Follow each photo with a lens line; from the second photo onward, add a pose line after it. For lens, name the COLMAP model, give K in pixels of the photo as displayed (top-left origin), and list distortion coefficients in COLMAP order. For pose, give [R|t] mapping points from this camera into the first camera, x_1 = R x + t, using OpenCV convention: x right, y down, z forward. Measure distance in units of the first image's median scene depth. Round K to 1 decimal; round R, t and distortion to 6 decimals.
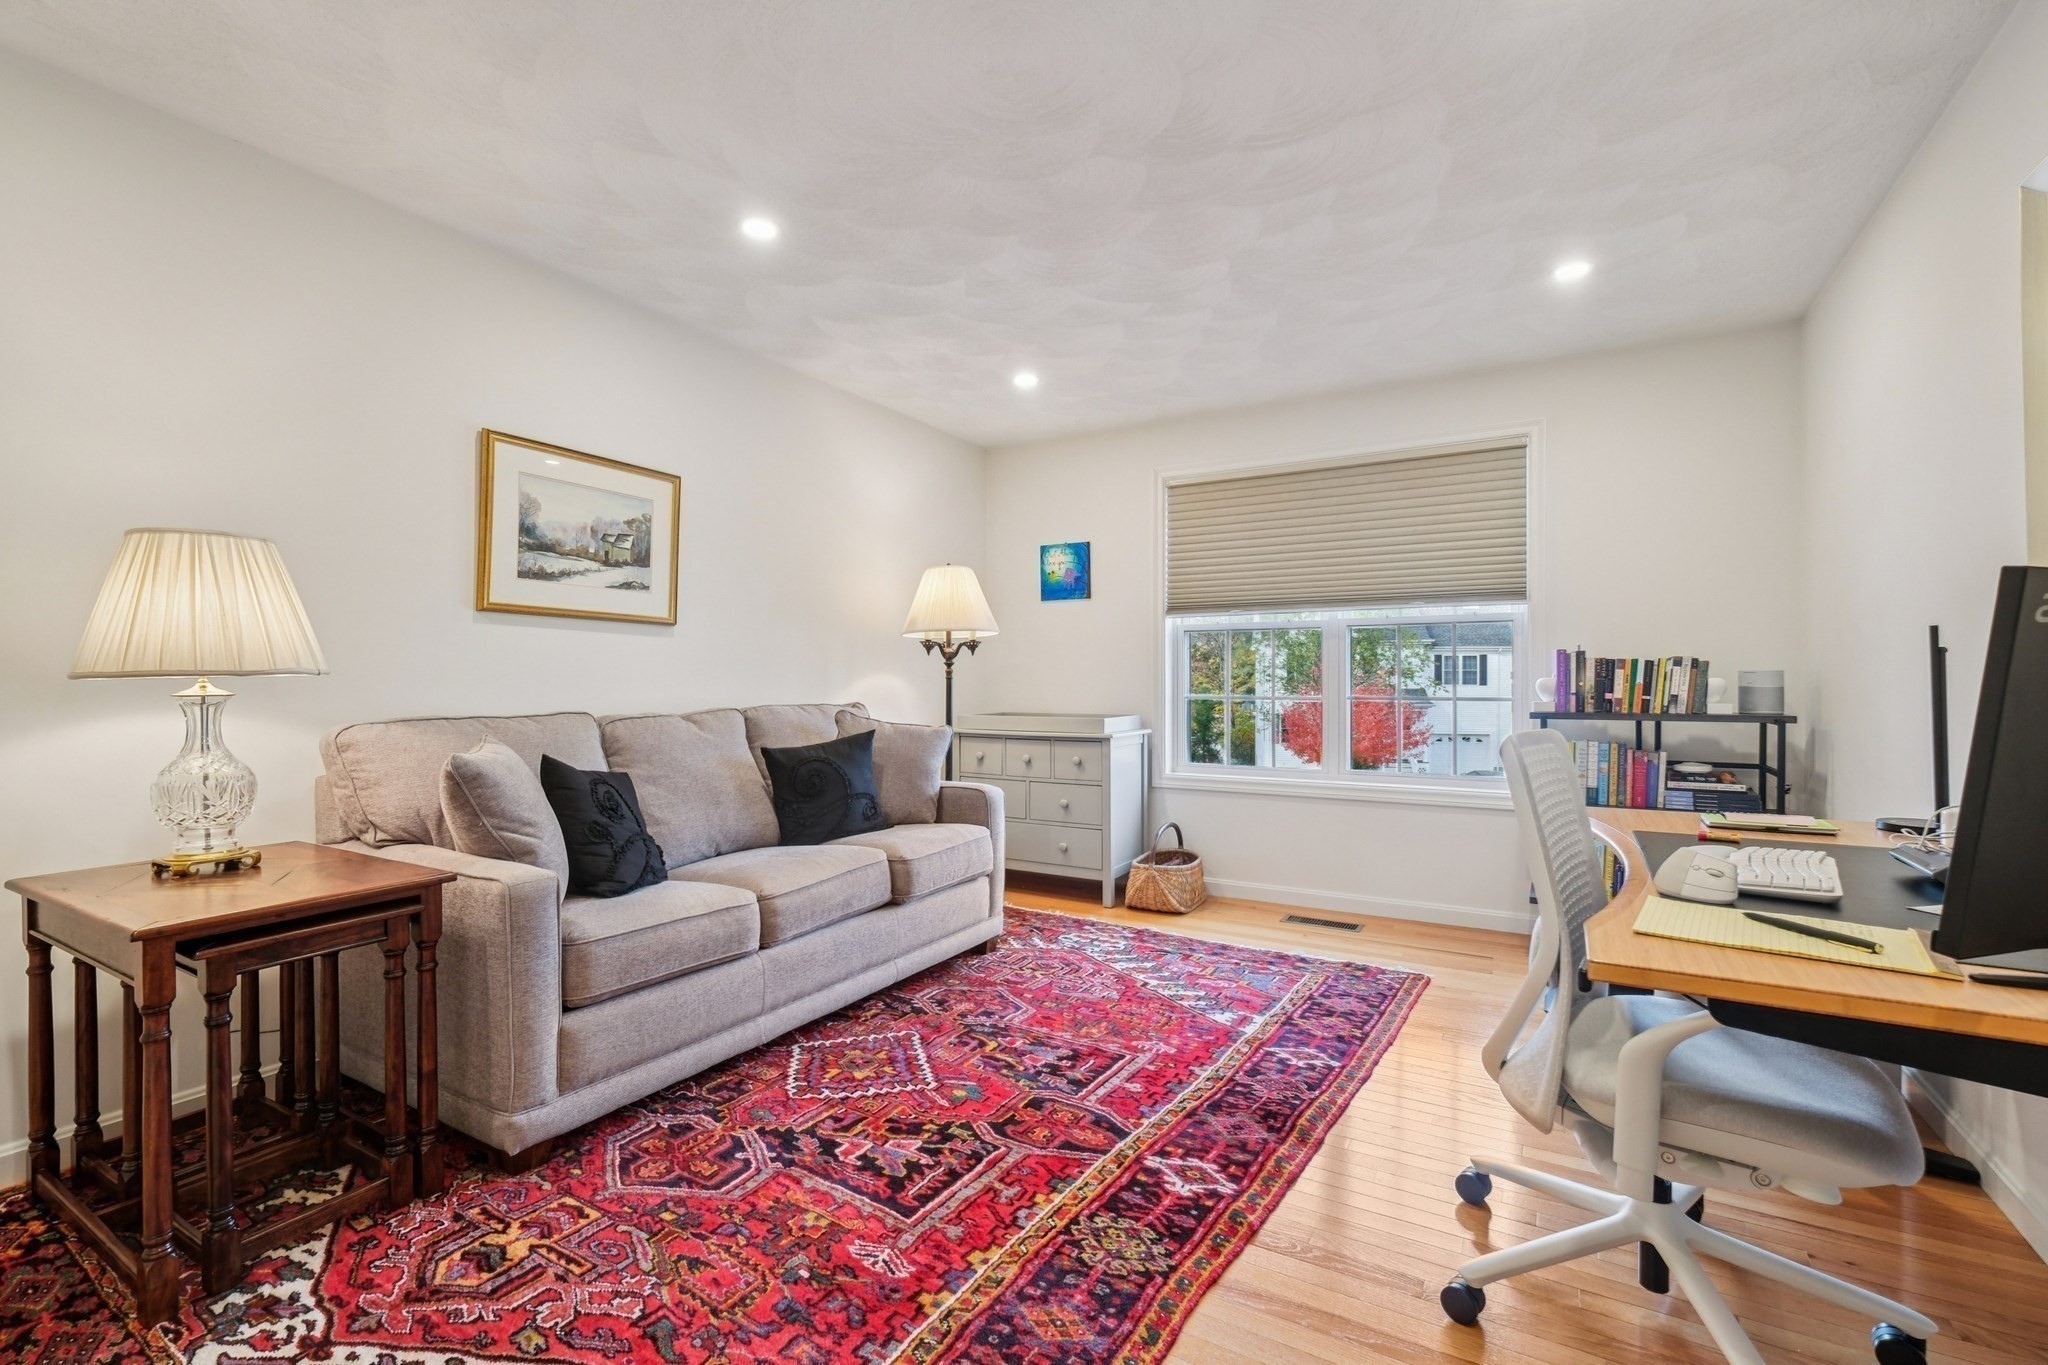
lens RADIAL K [[895.3, 0, 1029.4], [0, 895.3, 677.5], [0, 0, 1]] dist [0.001923, -0.000384]
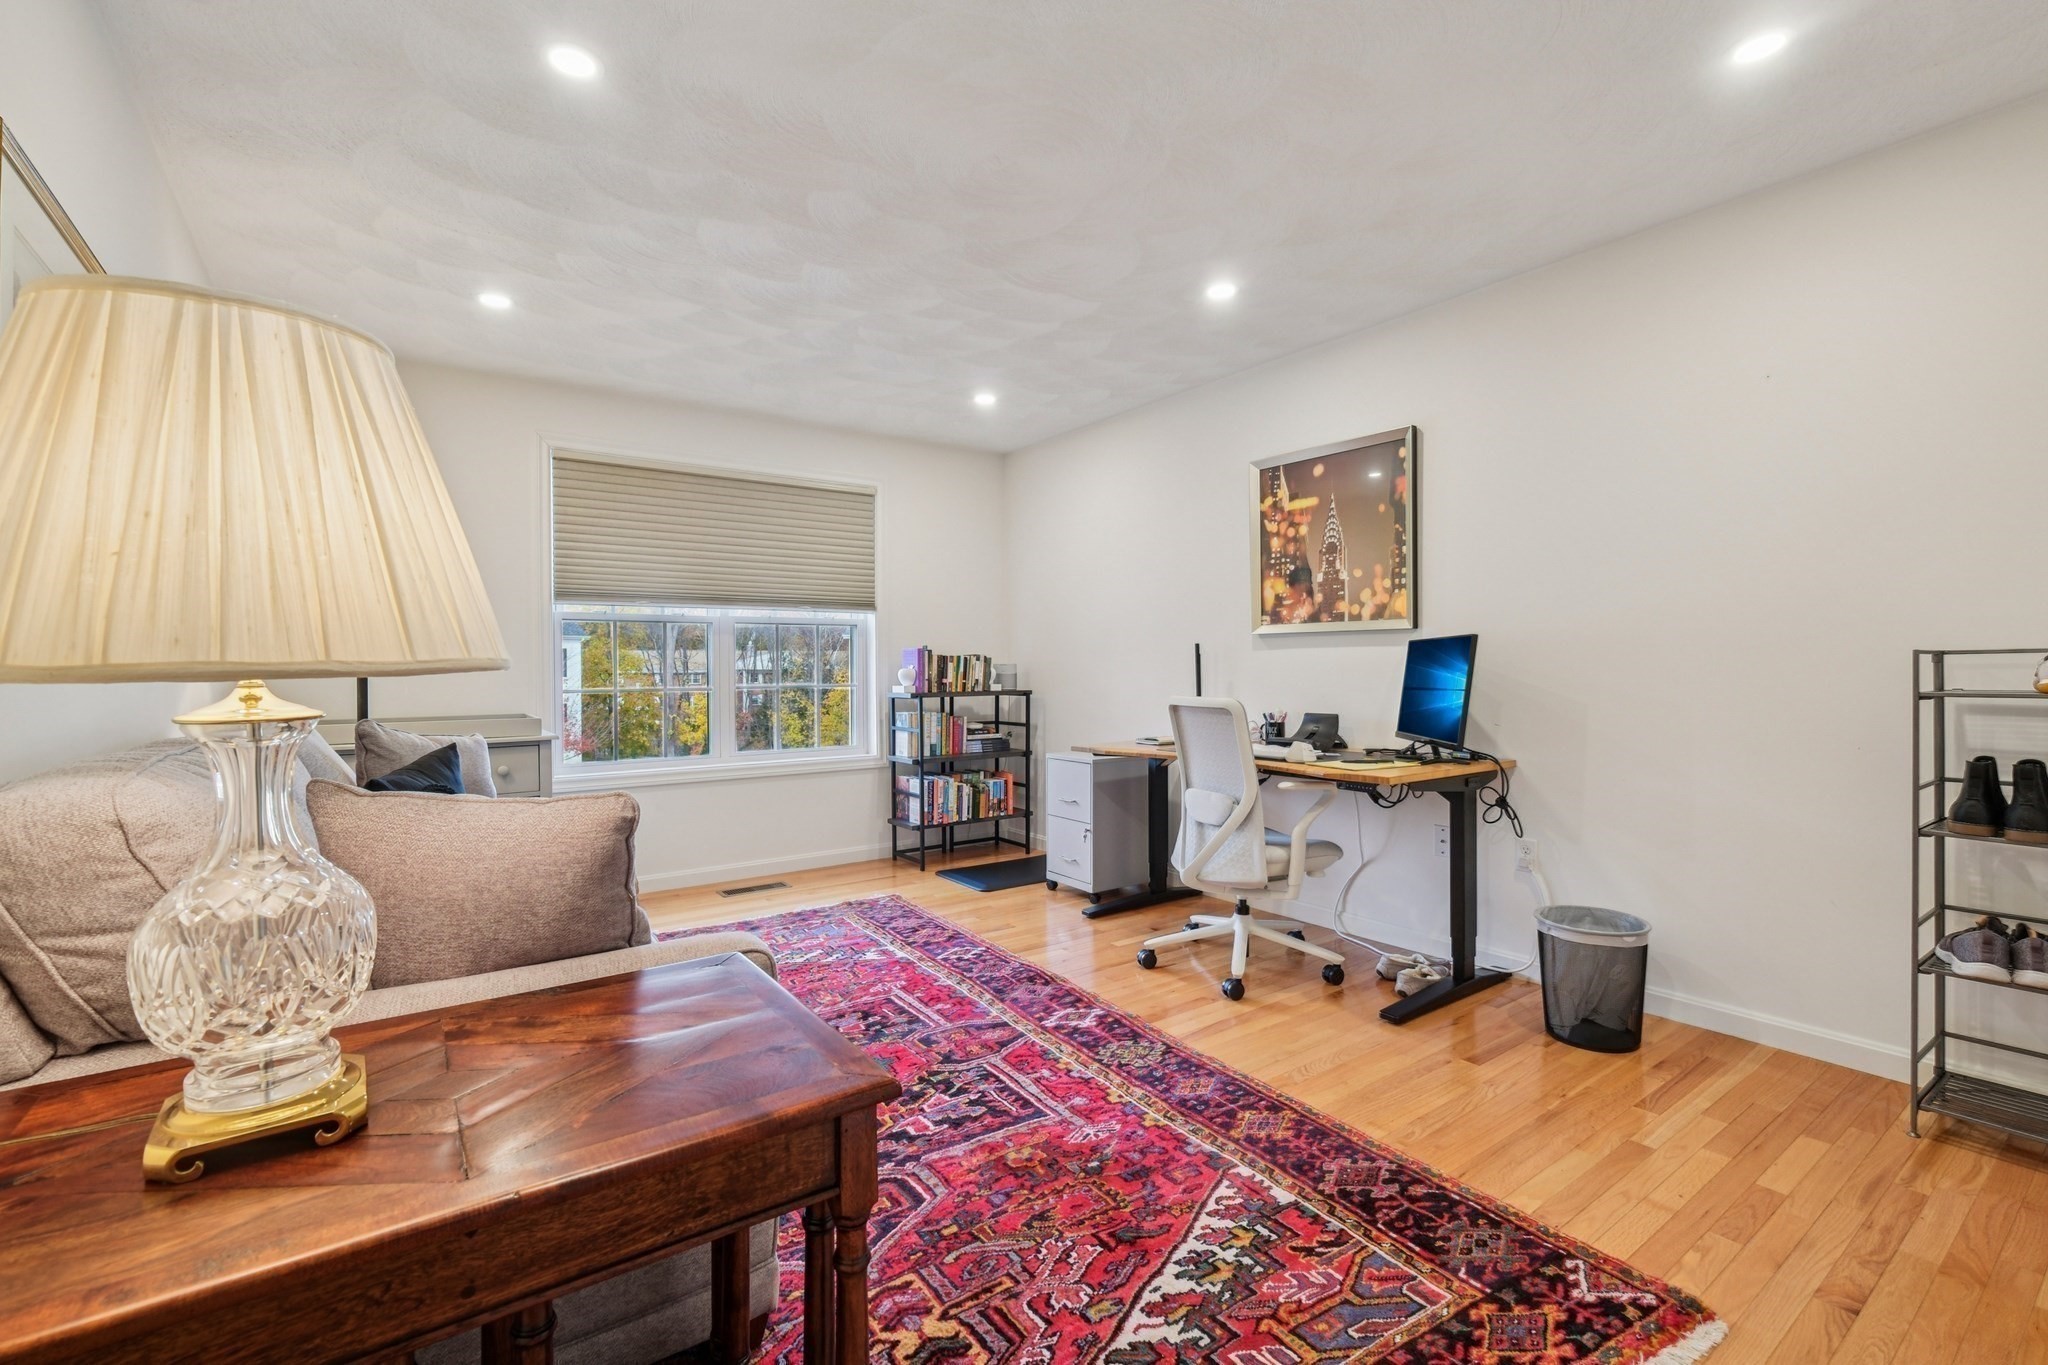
lens RADIAL K [[895.3, 0, 1022.7], [0, 895.3, 677.5], [0, 0, 1]] dist [0.001923, -0.000384]
pose [[0.405170, -0.013398, 0.914143, -0.863589], [0.006159, 0.999910, 0.011925, -0.001873], [-0.914221, 0.000798, 0.405216, 0.374374]]
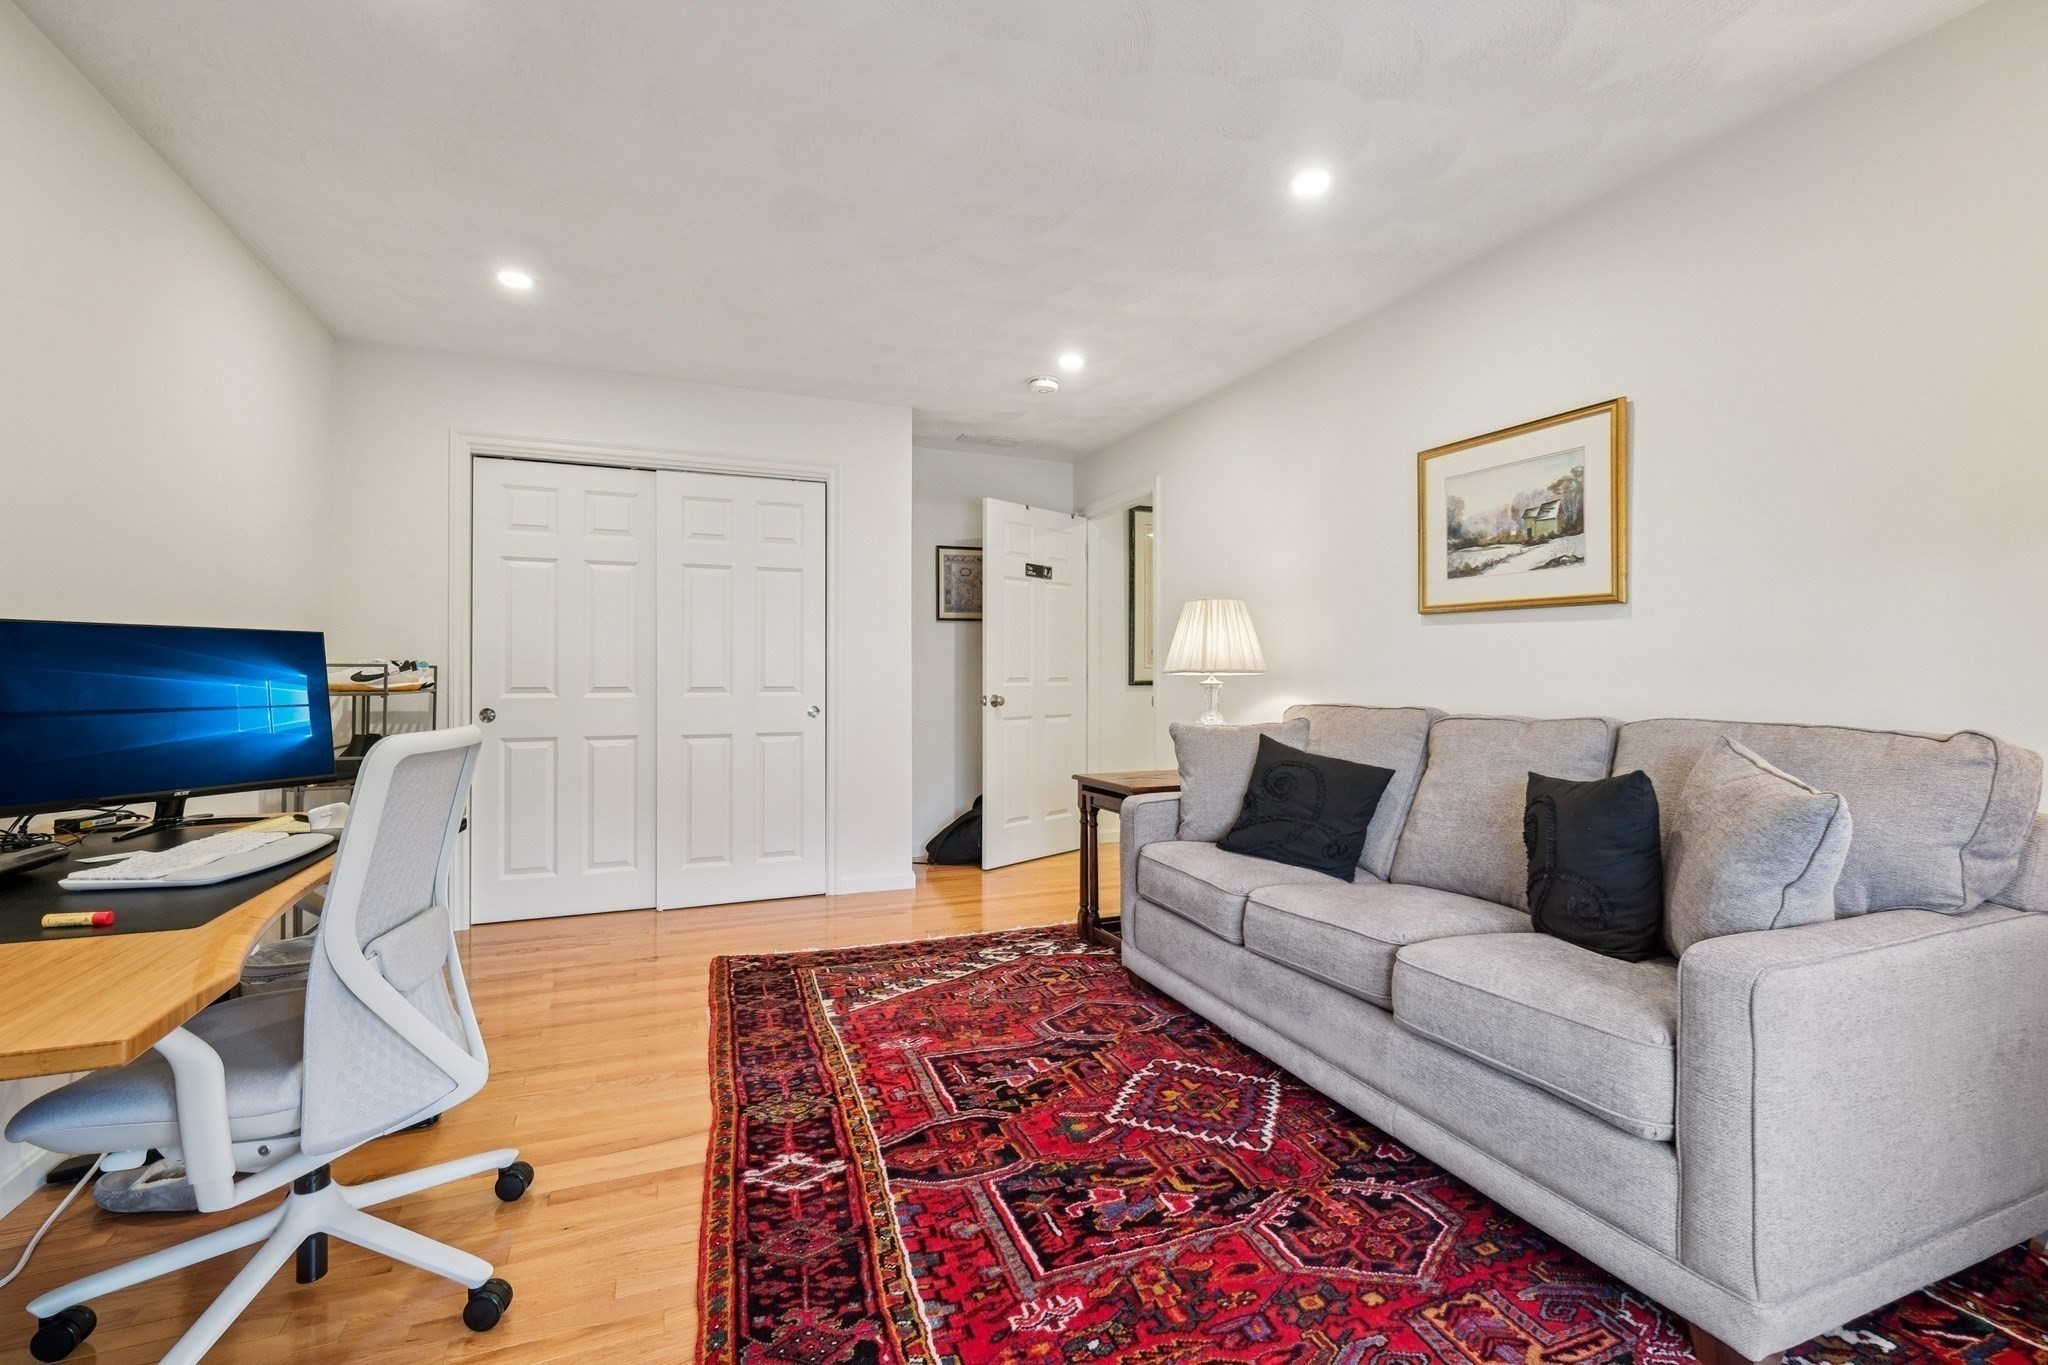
lens RADIAL K [[895.3, 0, 1033.0], [0, 895.3, 674.9], [0, 0, 1]] dist [0.001923, -0.000384]
pose [[-0.596366, 0.000891, -0.802712, 0.619019], [0.000135, 0.999999, 0.001010, 0.000097], [0.802713, 0.000494, -0.596365, 1.362273]]
